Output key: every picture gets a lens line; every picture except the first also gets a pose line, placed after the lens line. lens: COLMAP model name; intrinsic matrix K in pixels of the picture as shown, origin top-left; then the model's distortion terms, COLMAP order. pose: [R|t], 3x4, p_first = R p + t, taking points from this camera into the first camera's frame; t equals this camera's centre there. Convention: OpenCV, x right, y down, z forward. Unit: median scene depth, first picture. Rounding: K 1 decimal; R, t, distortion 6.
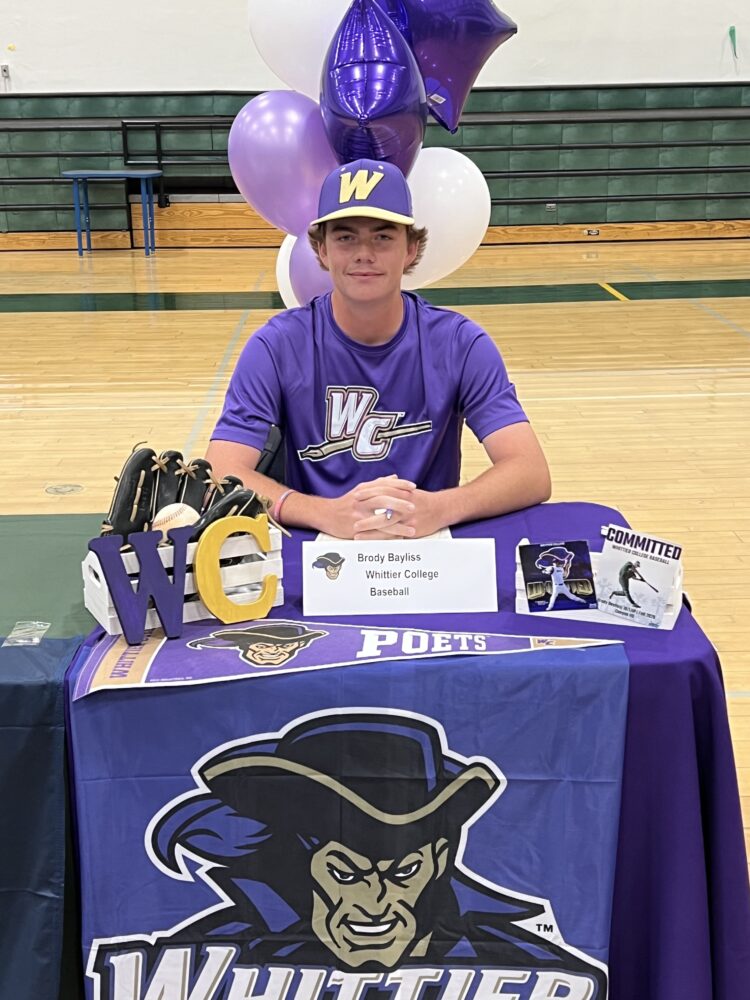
lens RADIAL K [[1424.9, 0, 377.3], [0, 1424.9, 500.1], [0, 0, 1]] dist [0.031361, 0.000000]
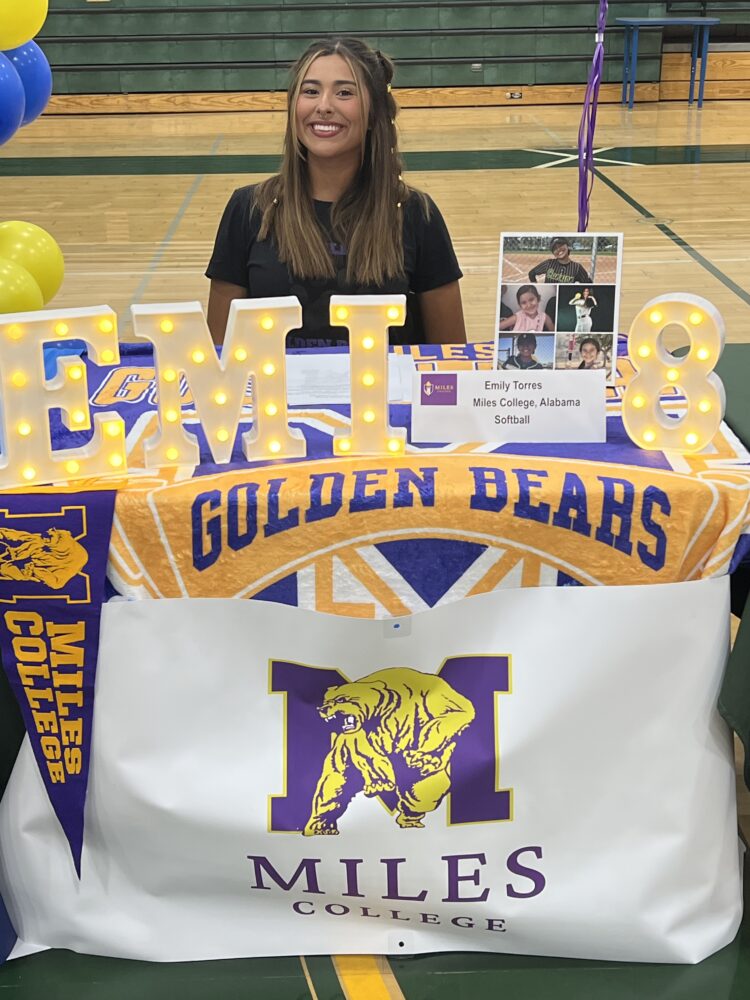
lens RADIAL K [[1442.6, 0, 377.3], [0, 1442.6, 498.8], [0, 0, 1]] dist [0.049742, 0.000000]
pose [[0.999998, 0.000301, -0.002174, -0.362545], [-0.000110, 0.996171, 0.087431, 0.006729], [0.002192, -0.087430, 0.996168, -0.005520]]
